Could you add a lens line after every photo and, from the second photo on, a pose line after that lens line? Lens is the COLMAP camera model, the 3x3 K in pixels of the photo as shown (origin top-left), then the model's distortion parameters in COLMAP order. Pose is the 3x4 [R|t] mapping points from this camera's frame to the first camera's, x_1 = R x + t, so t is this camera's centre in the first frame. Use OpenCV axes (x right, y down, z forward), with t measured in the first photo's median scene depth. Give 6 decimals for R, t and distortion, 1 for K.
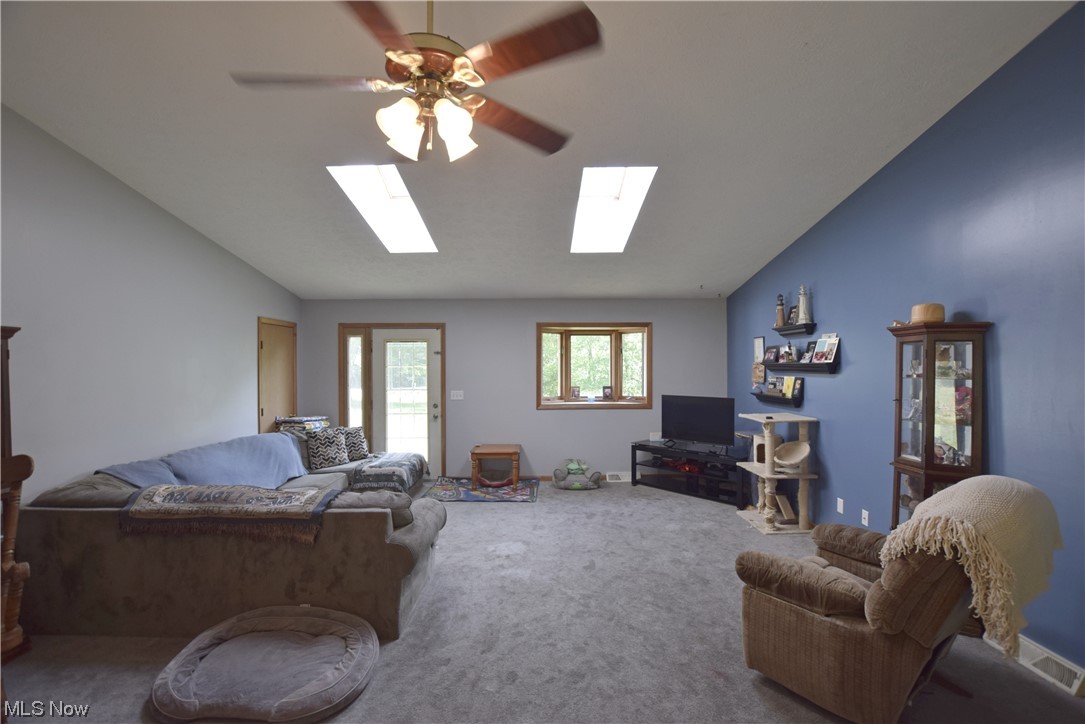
lens RADIAL K [[493.3, 0, 548.6], [0, 493.3, 364.2], [0, 0, 1]] dist [-0.000934, -0.000060]
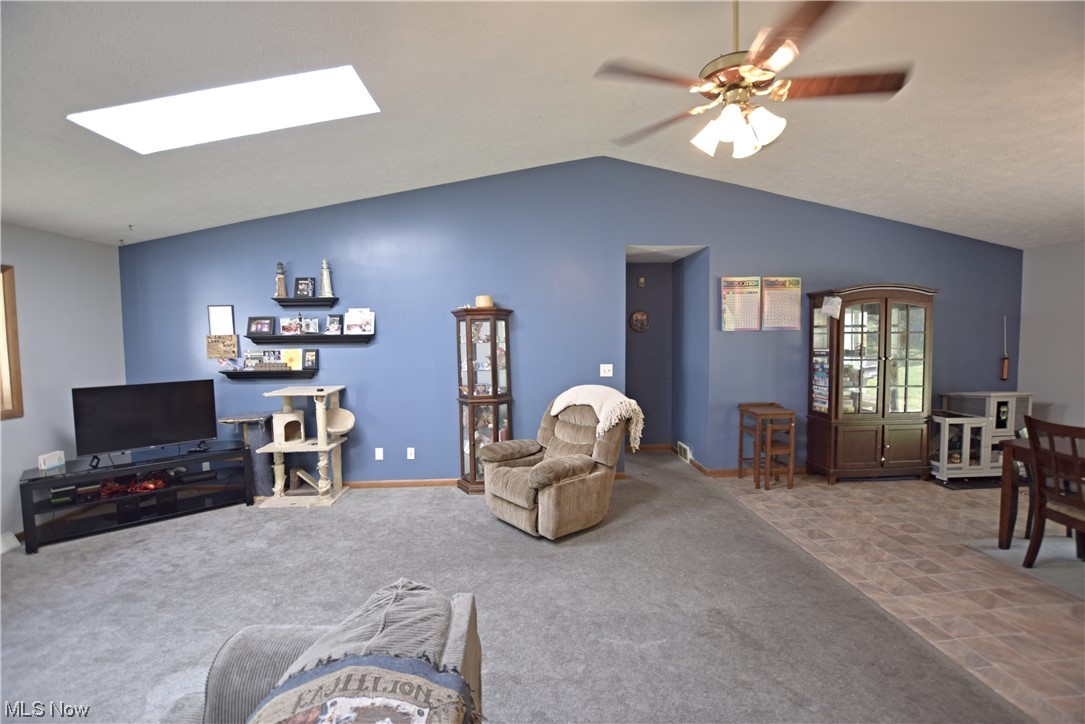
lens RADIAL K [[493.3, 0, 545.8], [0, 493.3, 364.7], [0, 0, 1]] dist [-0.000934, -0.000060]
pose [[-0.054975, -0.054791, 0.996983, -0.527821], [0.010800, 0.998402, 0.055465, 0.007228], [-0.998429, 0.013817, -0.054296, 0.565762]]
